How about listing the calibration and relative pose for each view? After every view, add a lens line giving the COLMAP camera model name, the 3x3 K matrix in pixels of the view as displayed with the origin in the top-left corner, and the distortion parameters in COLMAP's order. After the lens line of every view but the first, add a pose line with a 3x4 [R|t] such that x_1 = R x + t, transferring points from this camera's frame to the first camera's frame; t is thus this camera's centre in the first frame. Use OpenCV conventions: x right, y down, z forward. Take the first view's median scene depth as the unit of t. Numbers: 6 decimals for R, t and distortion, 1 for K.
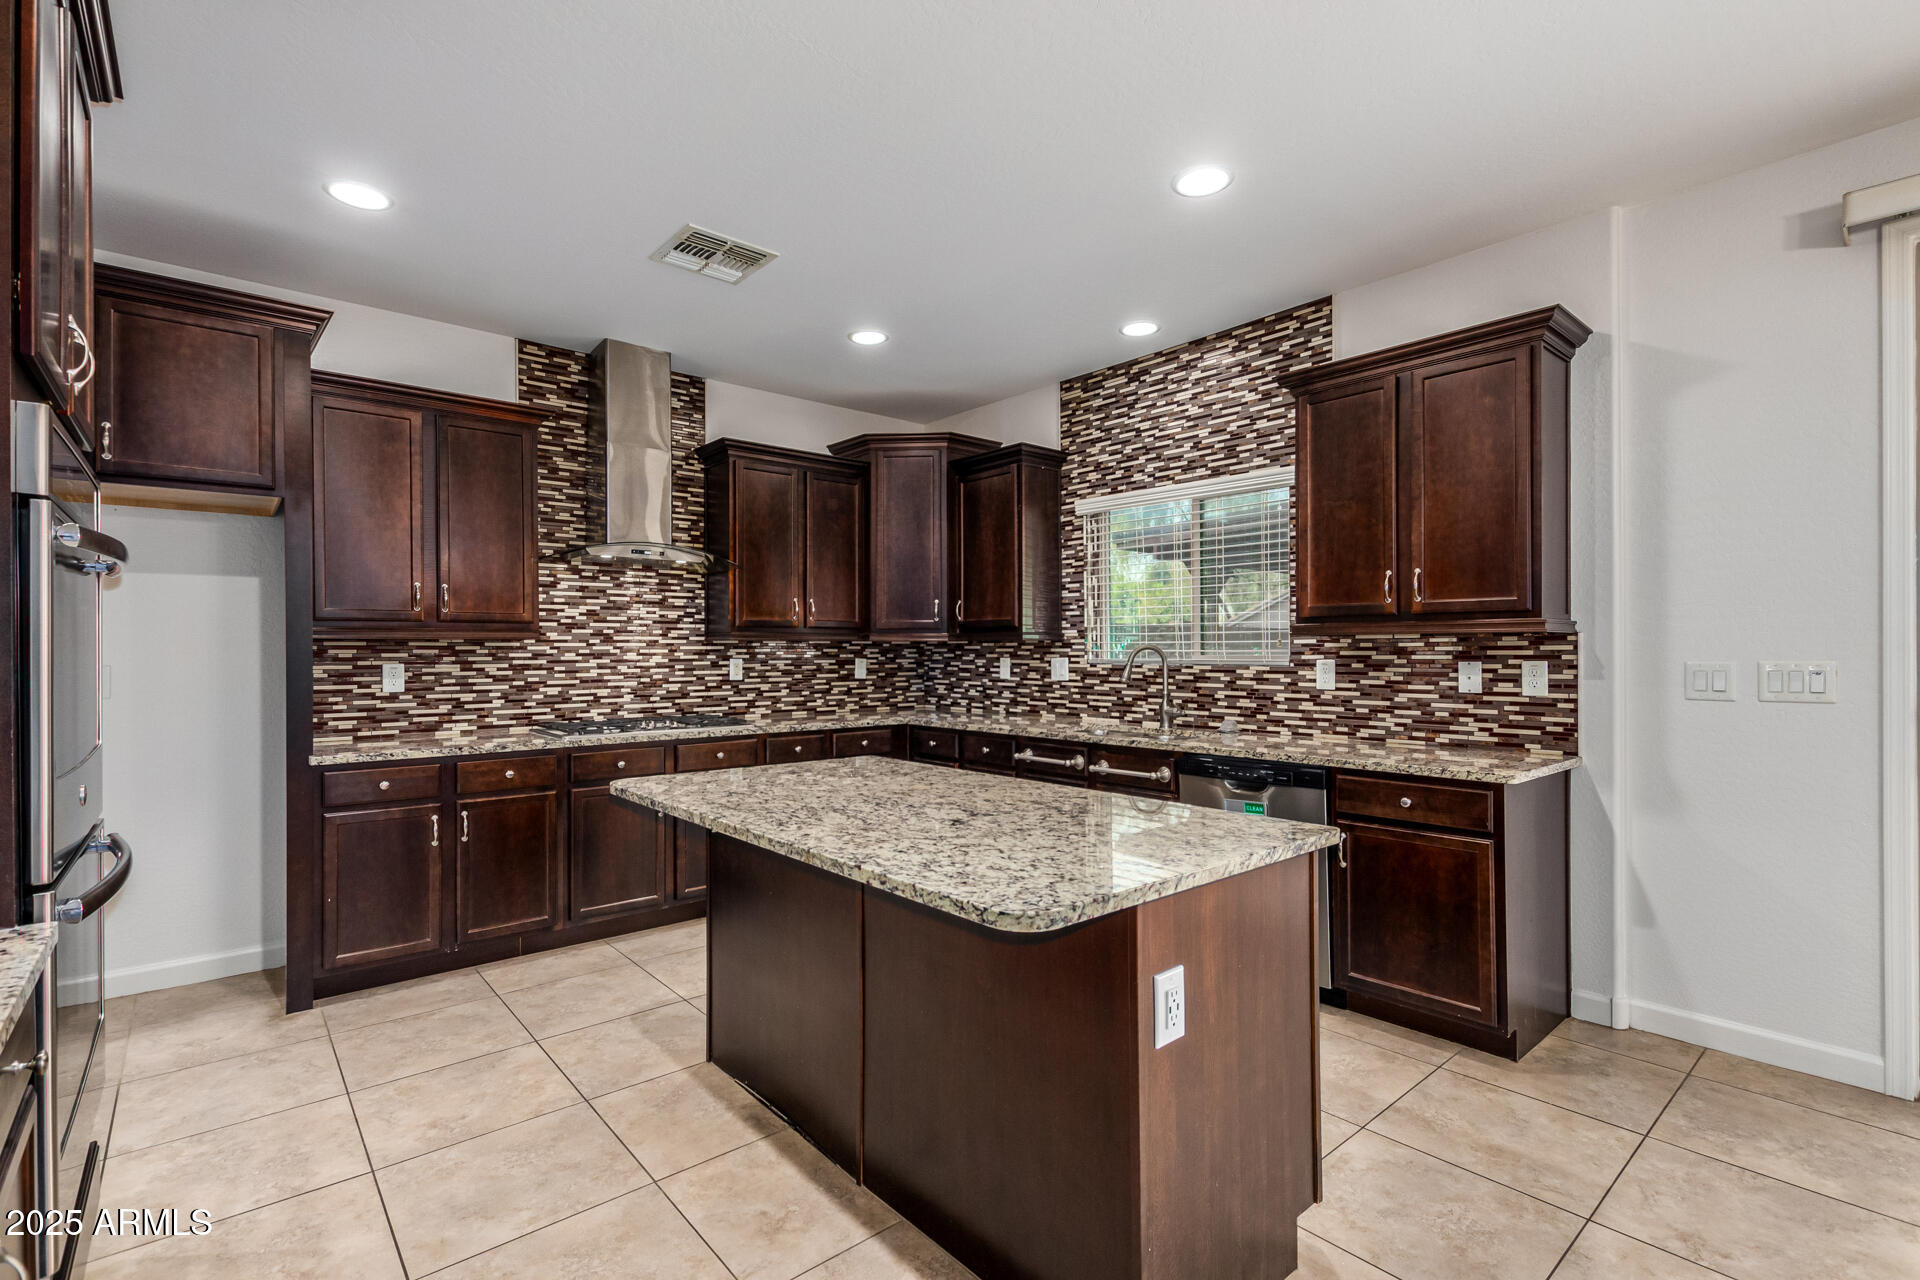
lens RADIAL K [[877.4, 0, 967.2], [0, 877.4, 652.2], [0, 0, 1]] dist [0.009681, -0.004262]
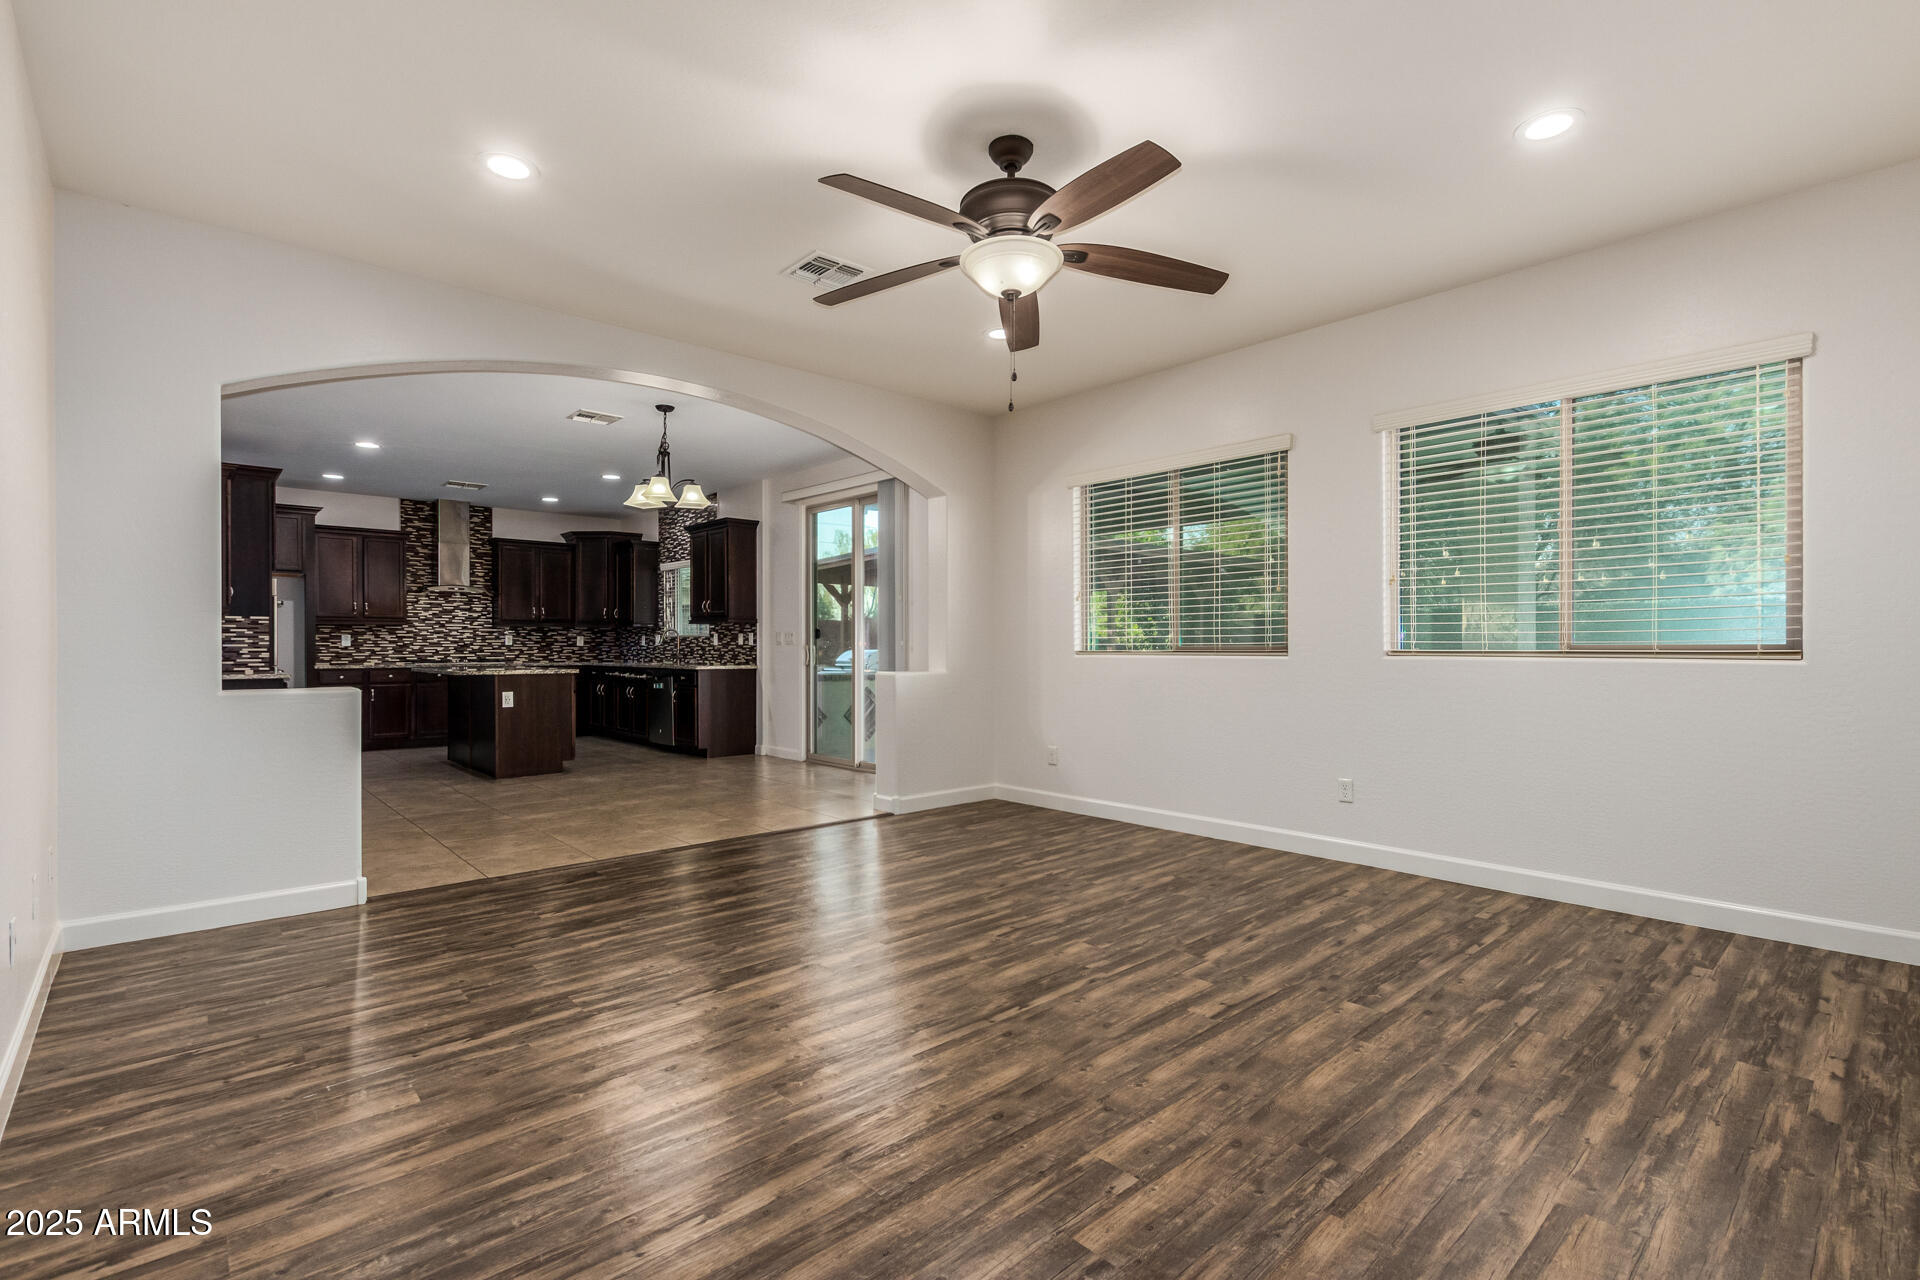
lens RADIAL K [[877.4, 0, 965.5], [0, 877.4, 651.7], [0, 0, 1]] dist [0.009681, -0.004262]
pose [[0.999767, 0.002242, 0.021455, 0.924085], [-0.002308, 0.999993, 0.003051, 0.044015], [-0.021448, -0.003100, 0.999765, -1.349640]]
